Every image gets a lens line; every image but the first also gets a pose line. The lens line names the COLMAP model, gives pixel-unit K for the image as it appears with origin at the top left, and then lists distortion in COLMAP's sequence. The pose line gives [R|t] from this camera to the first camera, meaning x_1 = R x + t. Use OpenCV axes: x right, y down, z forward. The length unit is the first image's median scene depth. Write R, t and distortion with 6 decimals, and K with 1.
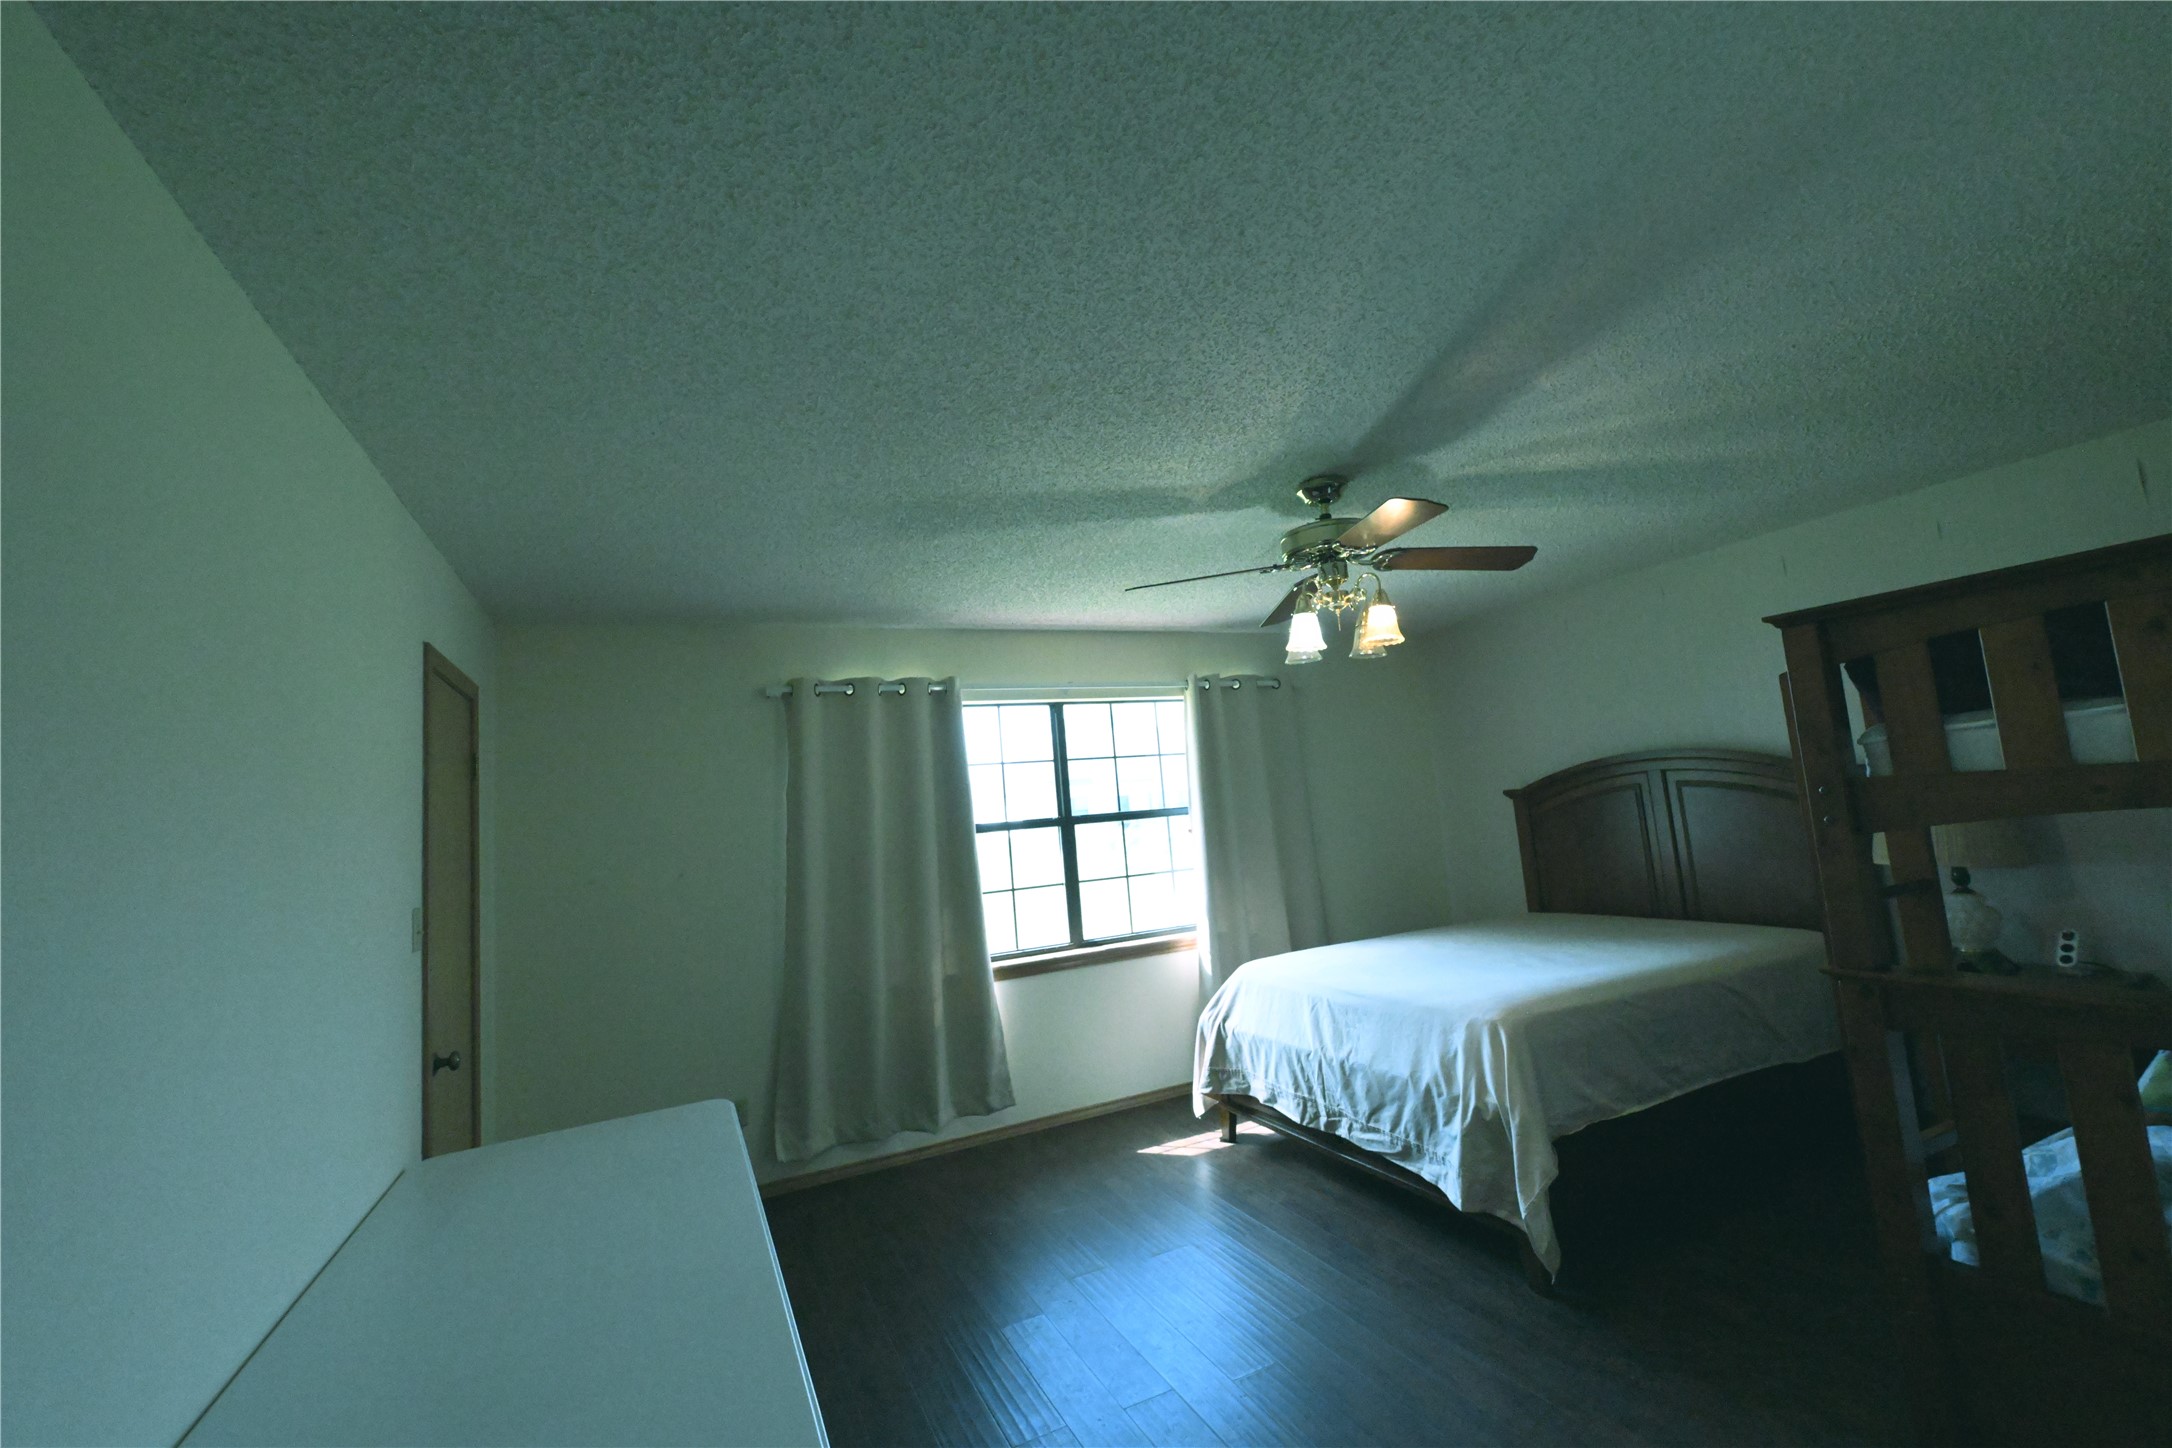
lens RADIAL K [[906.3, 0, 1102.4], [0, 906.3, 720.5], [0, 0, 1]] dist [0.021424, 0.000006]
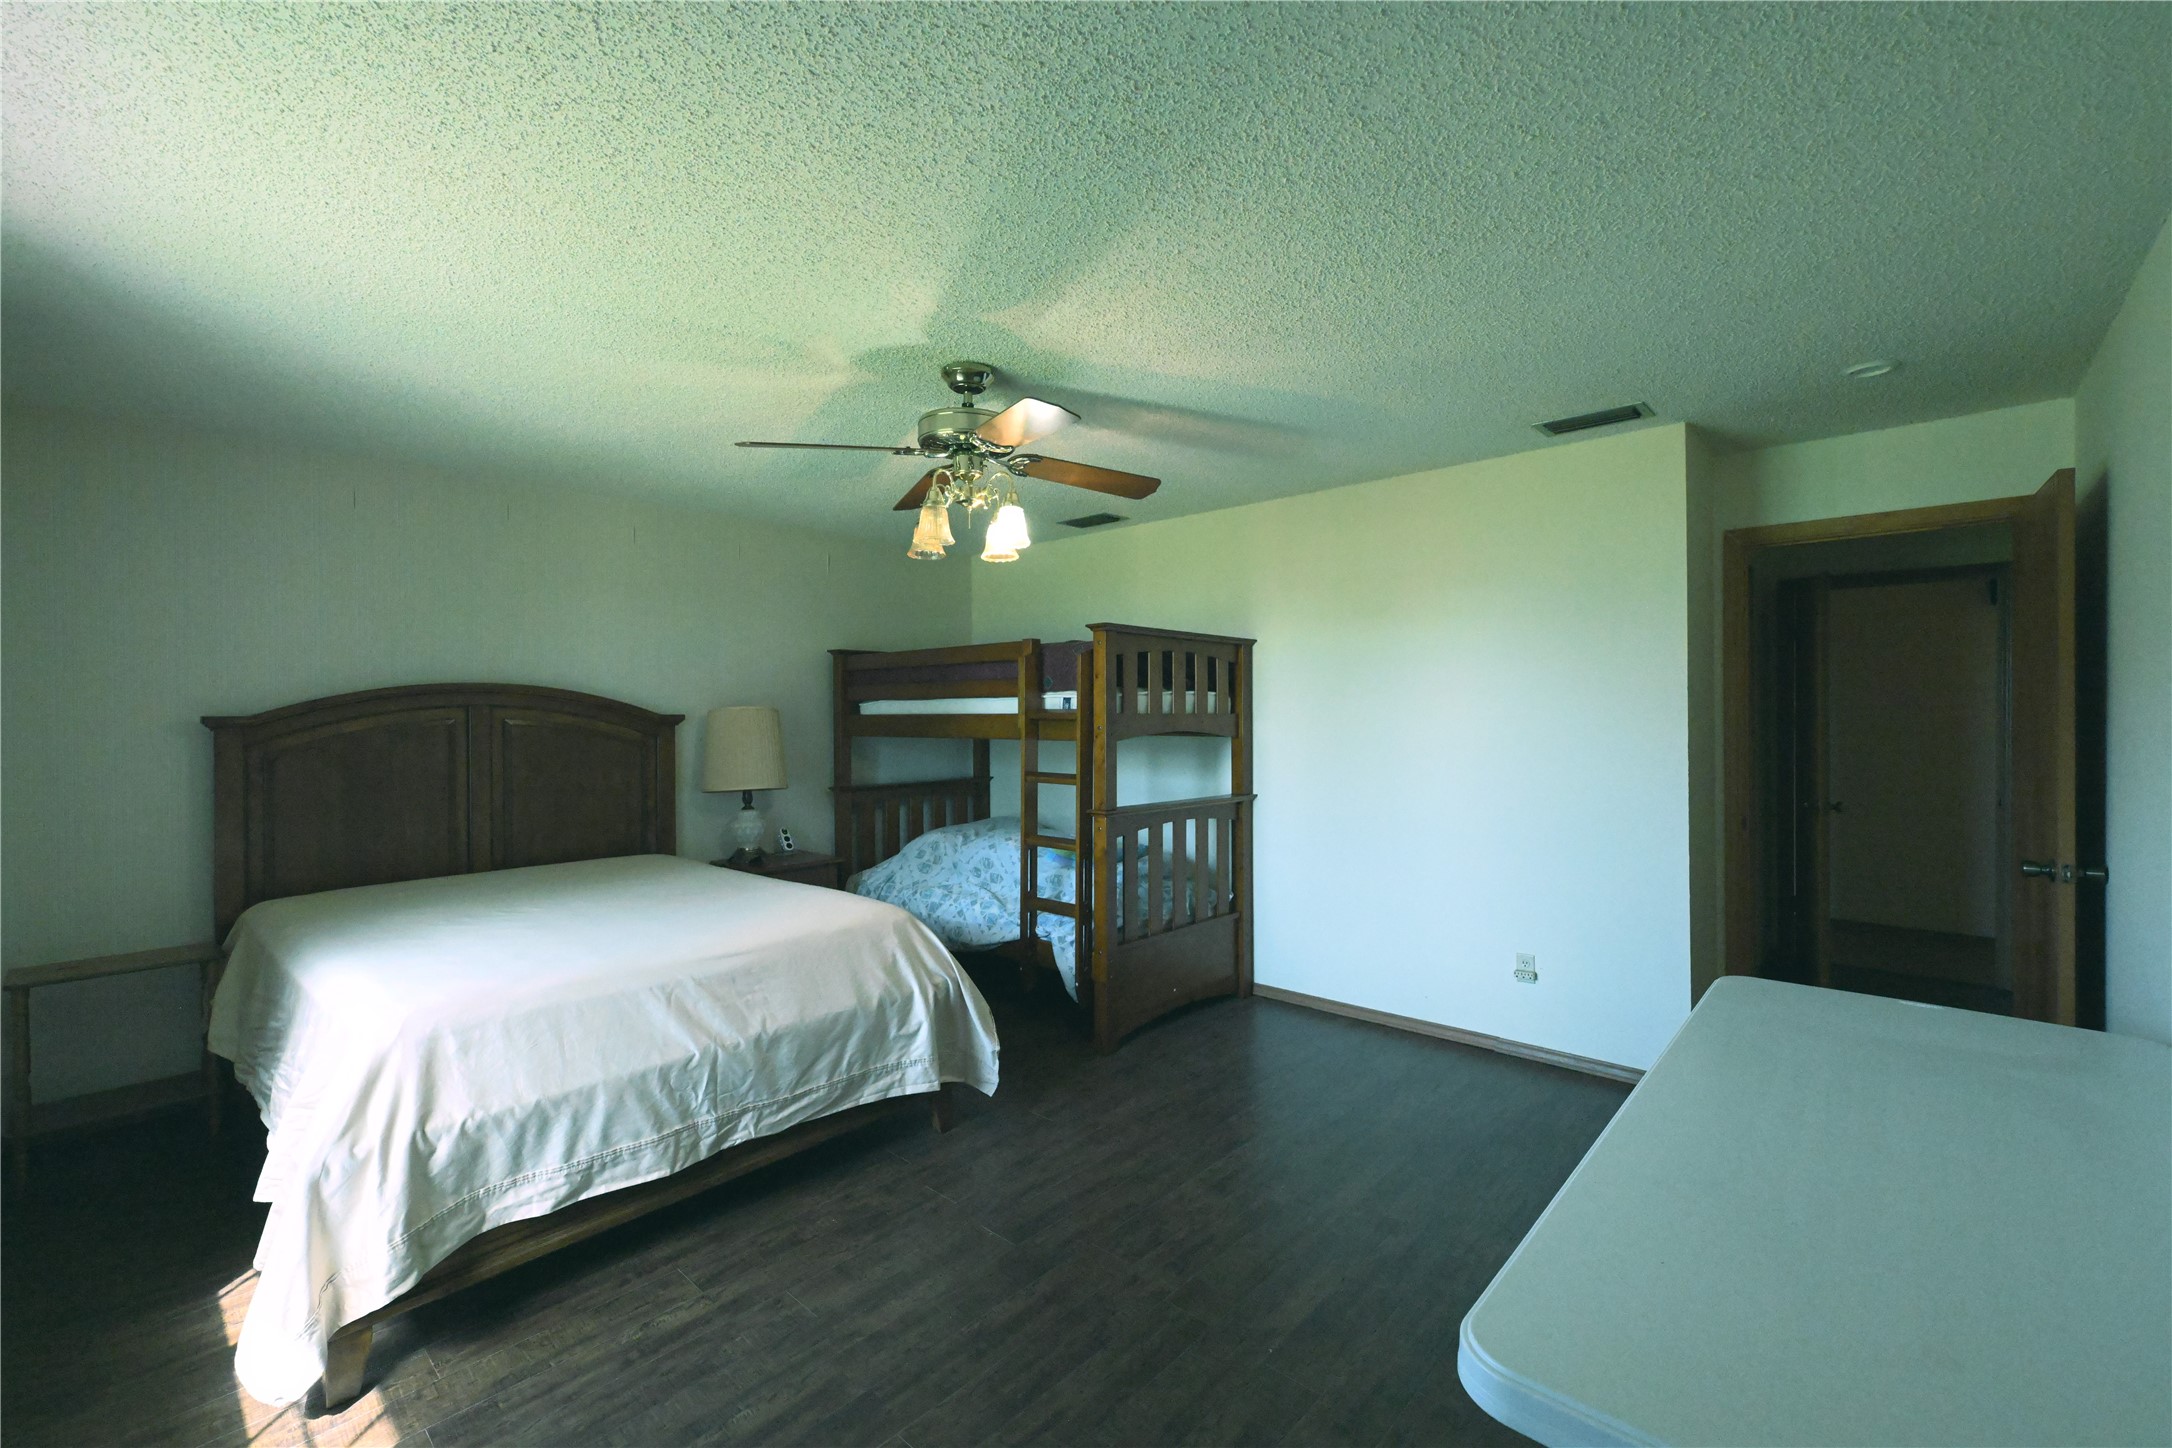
lens RADIAL K [[906.3, 0, 1102.4], [0, 906.3, 720.5], [0, 0, 1]] dist [0.021424, 0.000006]
pose [[-0.371990, 0.080606, 0.924730, -0.551669], [-0.061461, 0.991897, -0.111185, 0.167295], [-0.926200, -0.098195, -0.364022, 0.985235]]
